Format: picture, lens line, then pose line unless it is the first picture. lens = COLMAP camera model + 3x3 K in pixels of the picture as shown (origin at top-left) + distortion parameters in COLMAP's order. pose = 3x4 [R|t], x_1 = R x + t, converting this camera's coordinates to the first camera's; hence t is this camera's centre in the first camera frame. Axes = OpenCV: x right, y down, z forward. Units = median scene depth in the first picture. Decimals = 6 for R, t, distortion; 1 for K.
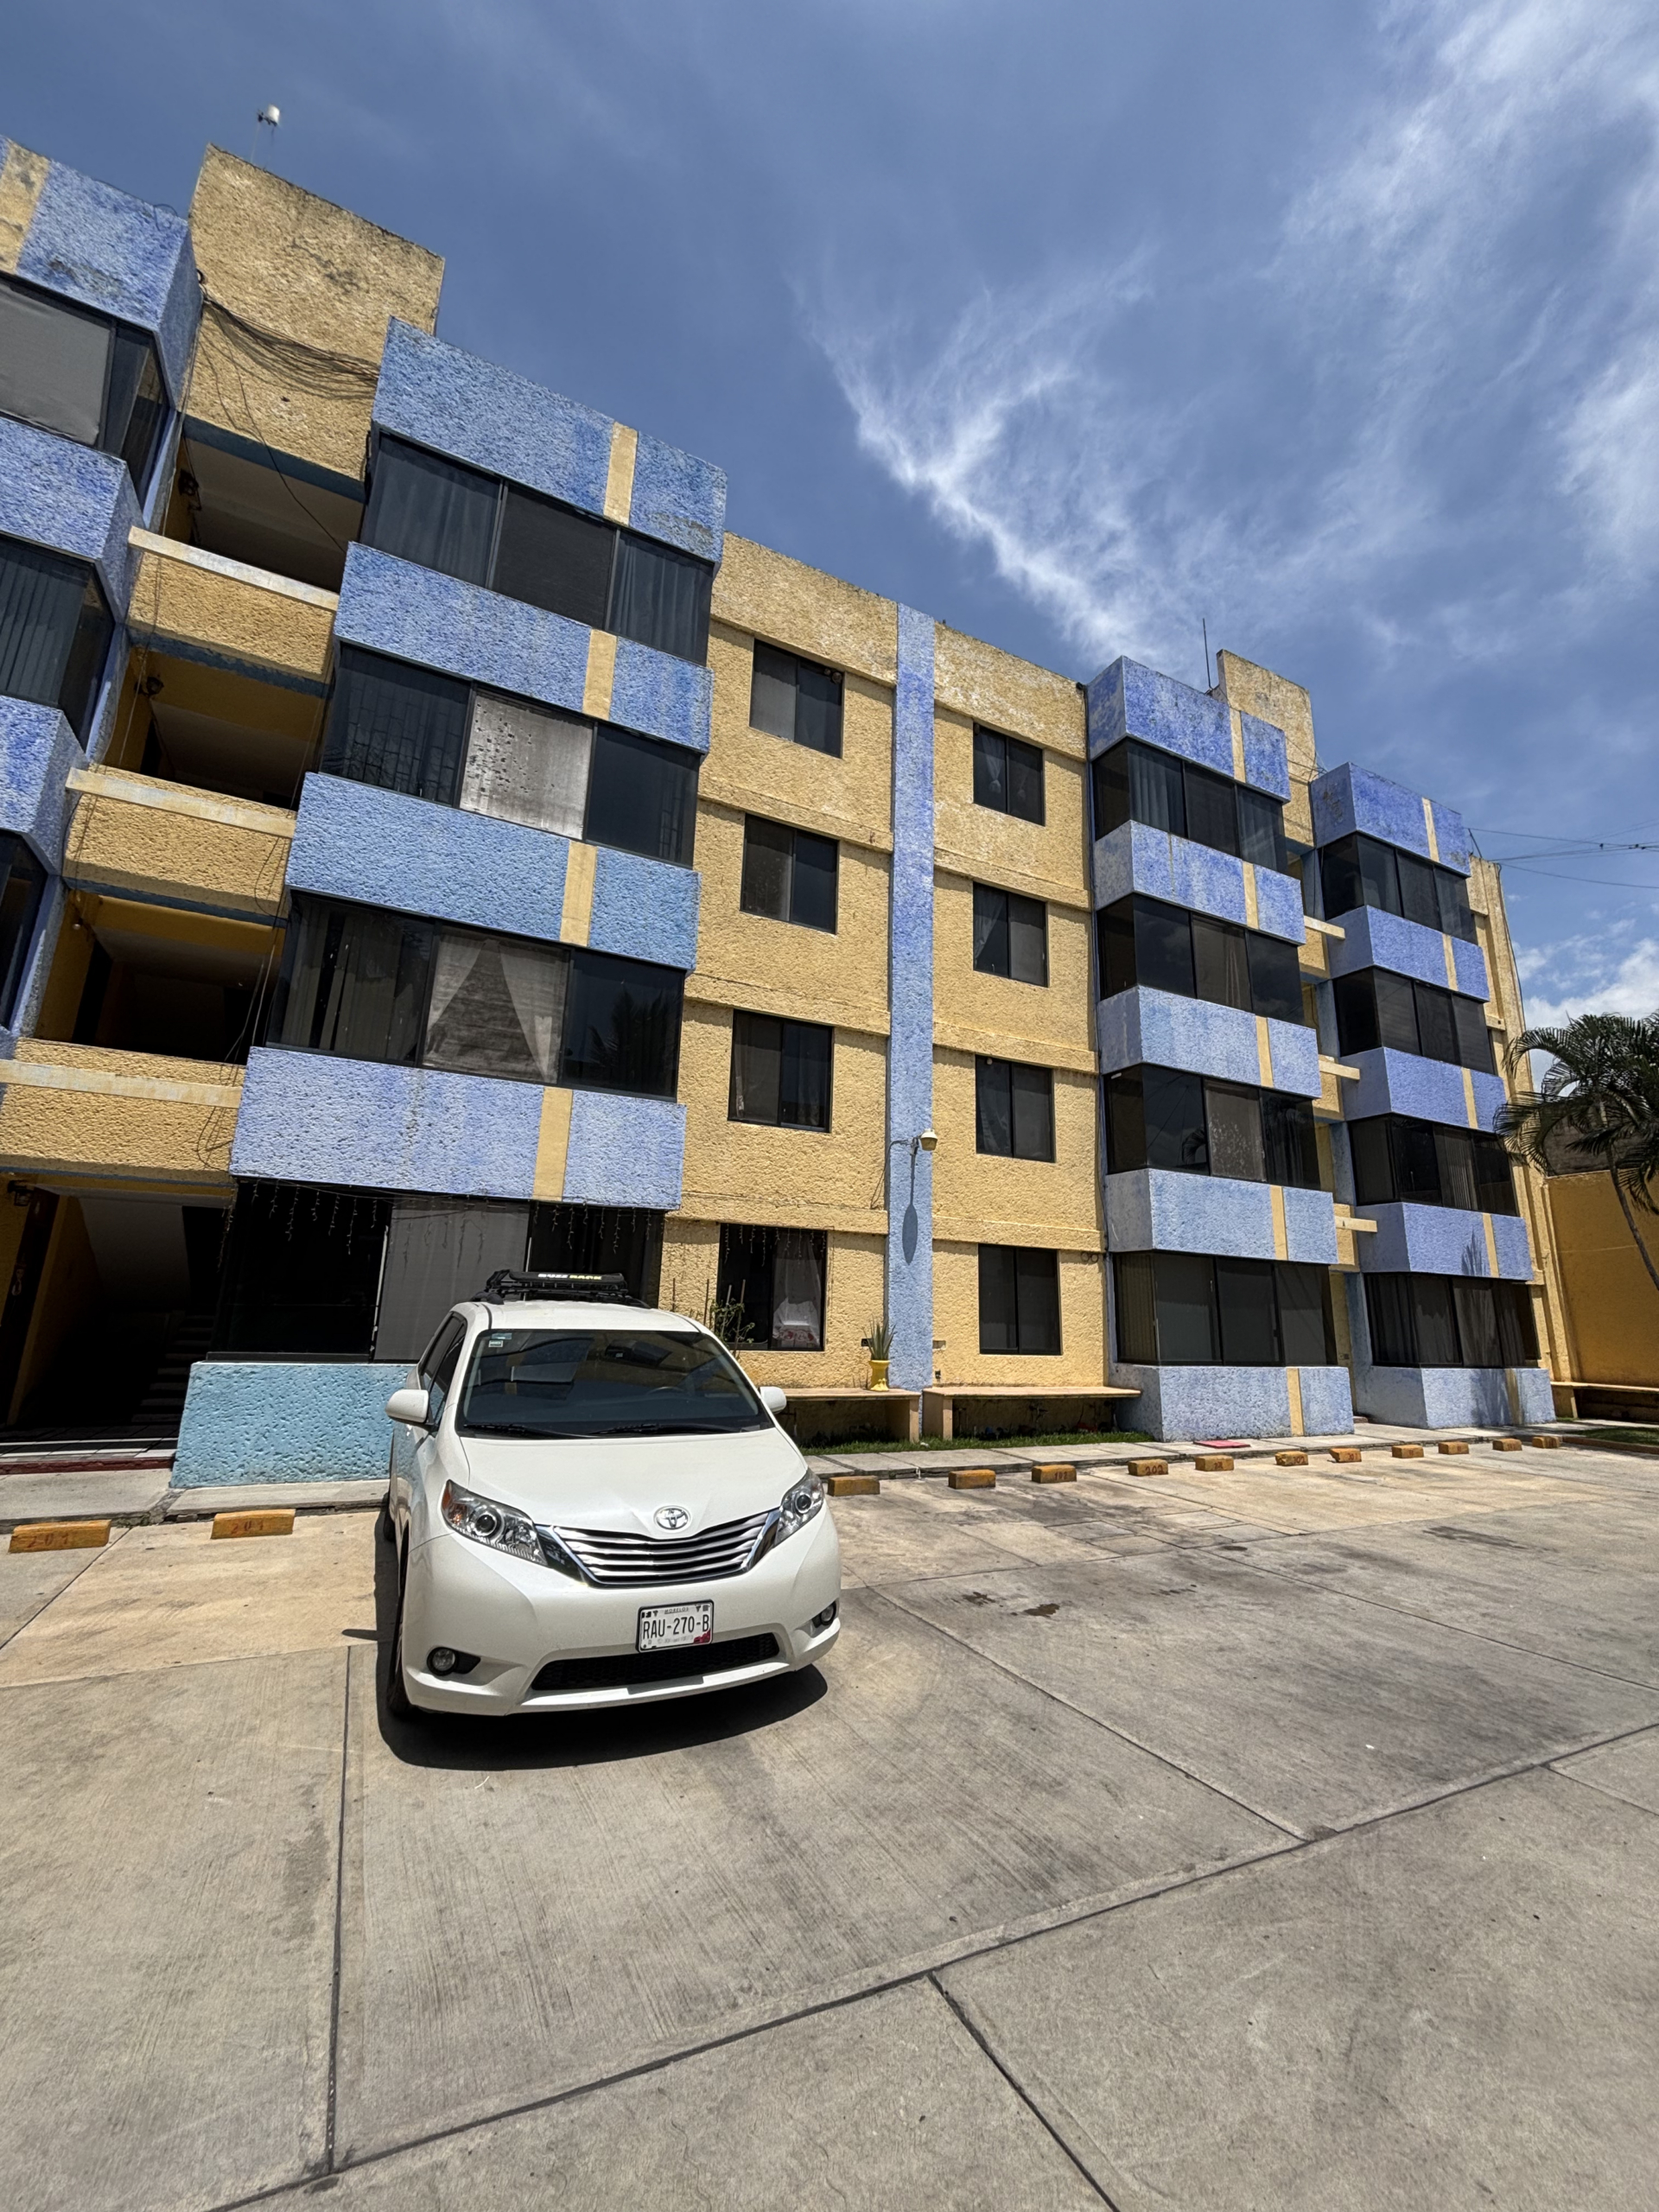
lens RADIAL K [[880.3, 0, 823.1], [0, 880.3, 1104.2], [0, 0, 1]] dist [-0.014101, 0.009593]
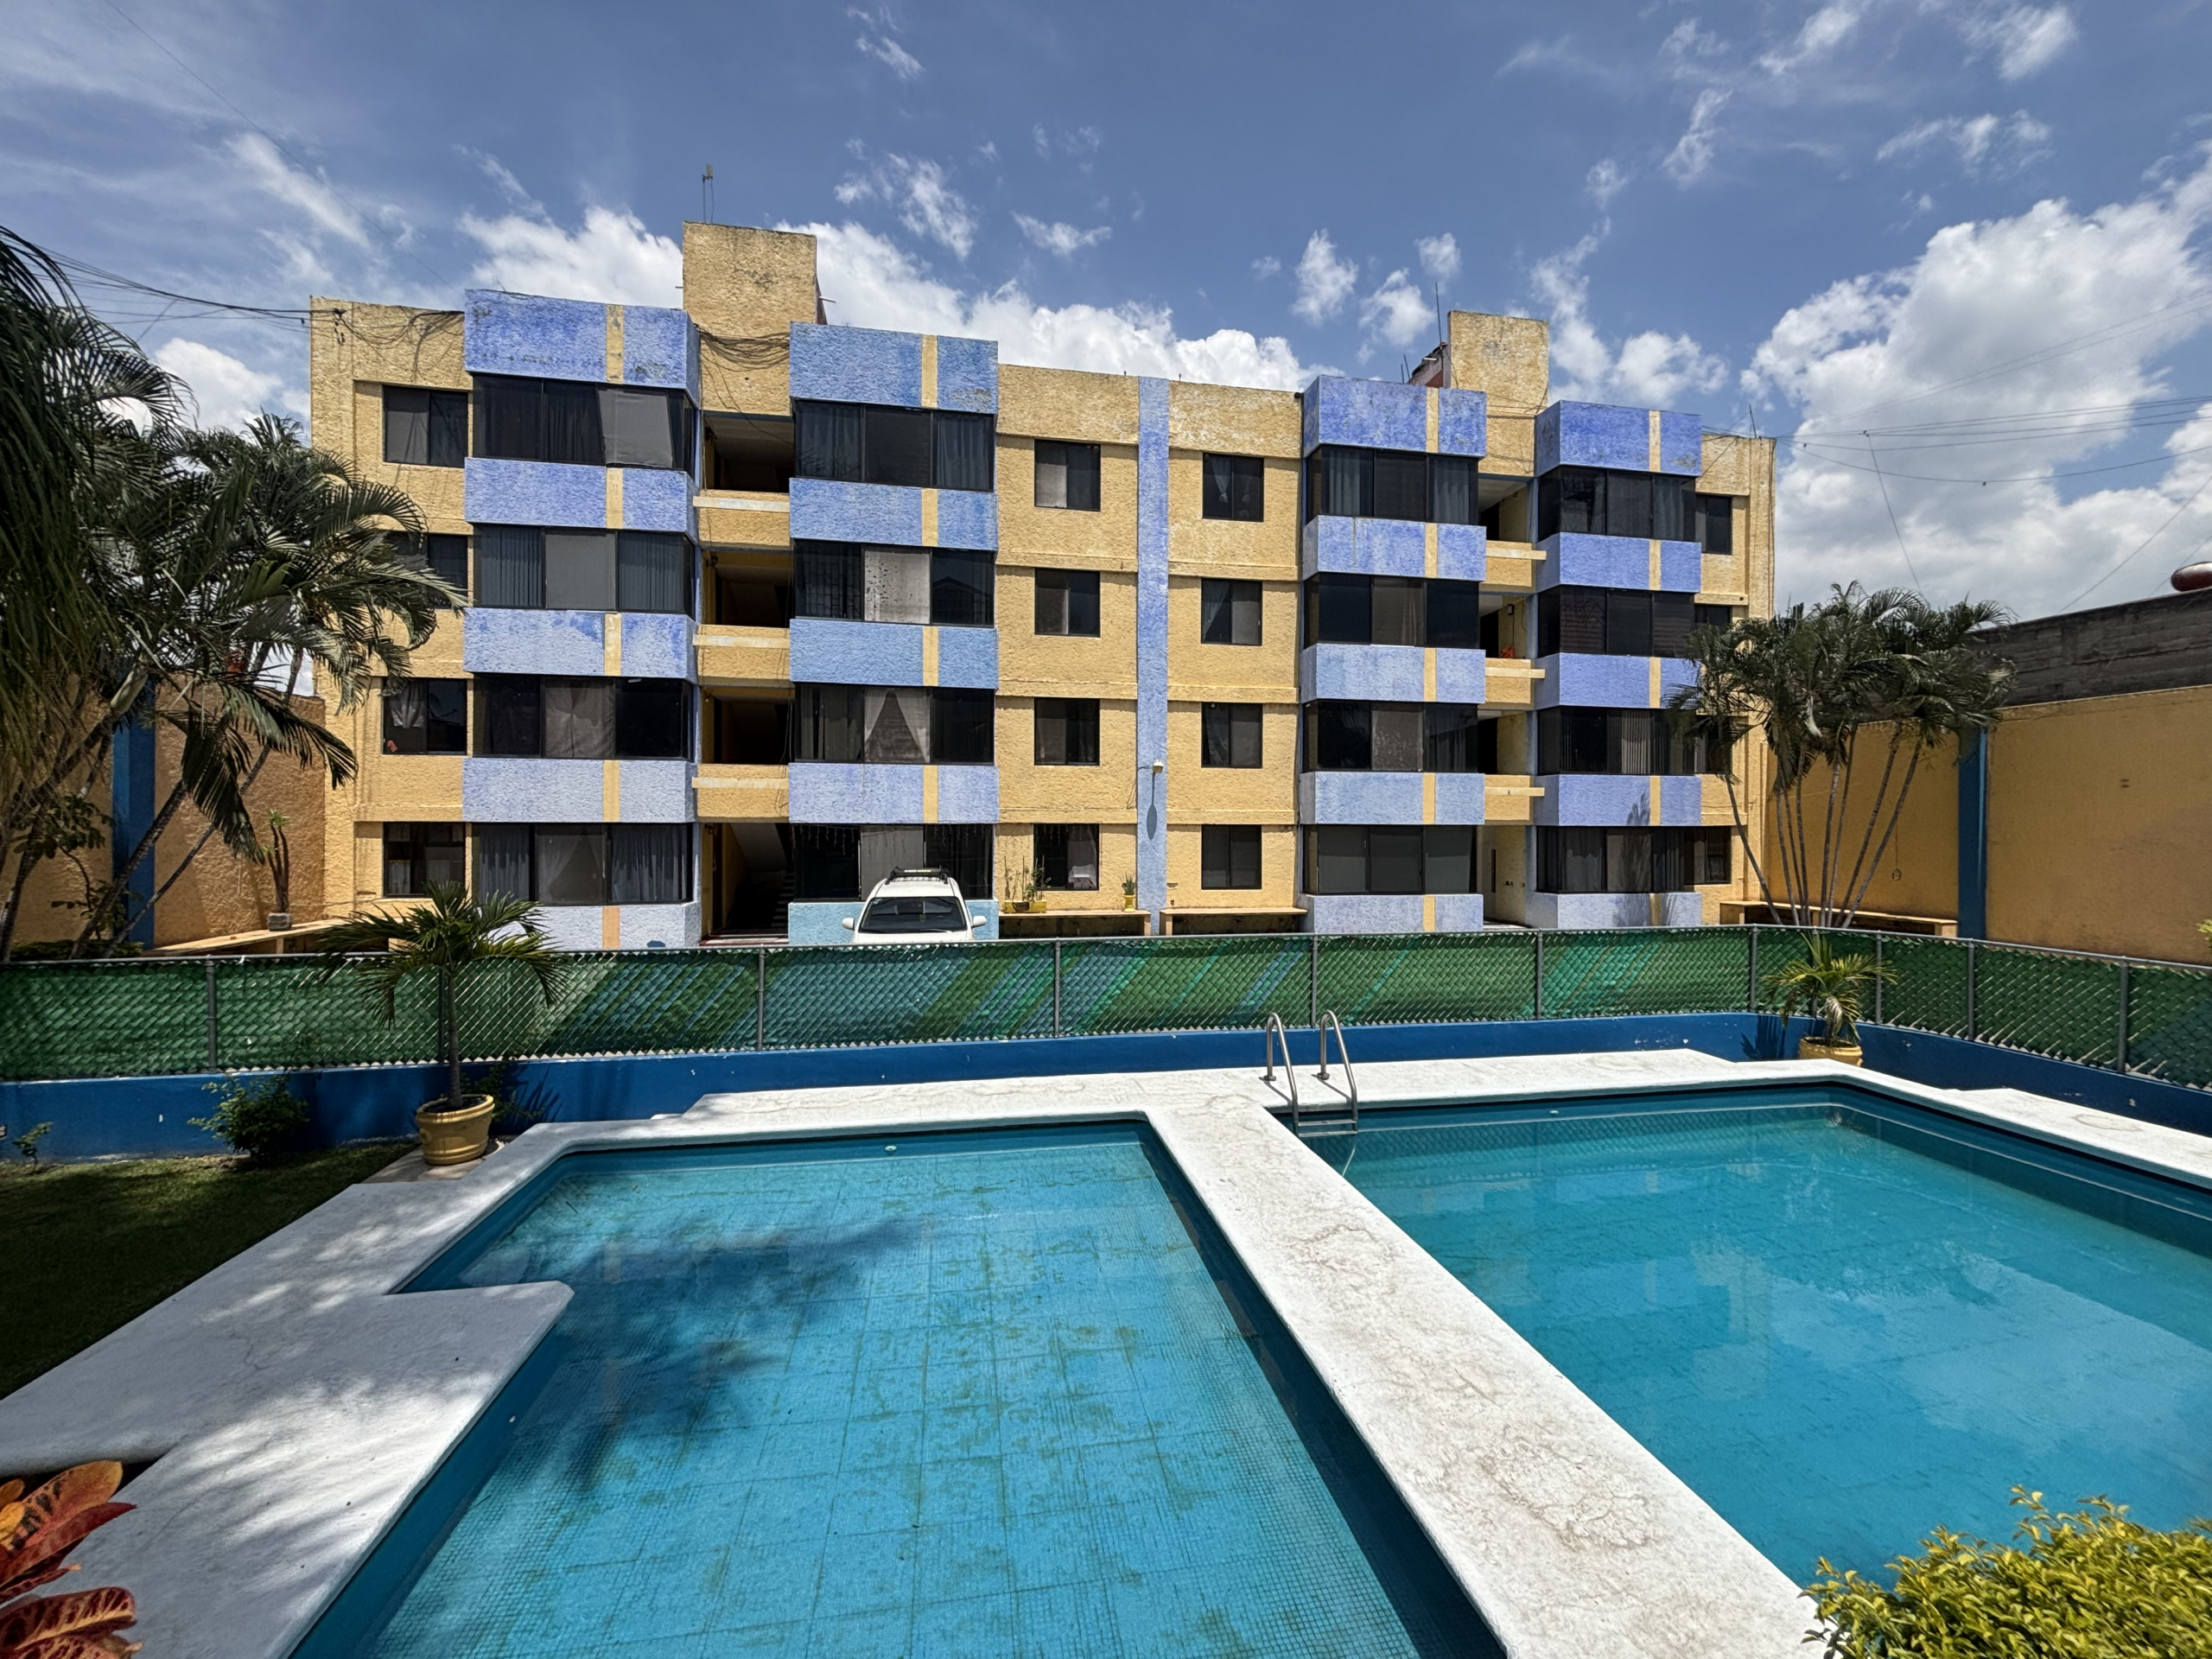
lens RADIAL K [[888.8, 0, 1099.1], [0, 888.8, 835.0], [0, 0, 1]] dist [0.000986, -0.000063]
pose [[0.962515, -0.026948, -0.269888, 0.426335], [0.089566, 0.970812, 0.222491, -0.199220], [0.256015, -0.238323, 0.936834, -0.573843]]
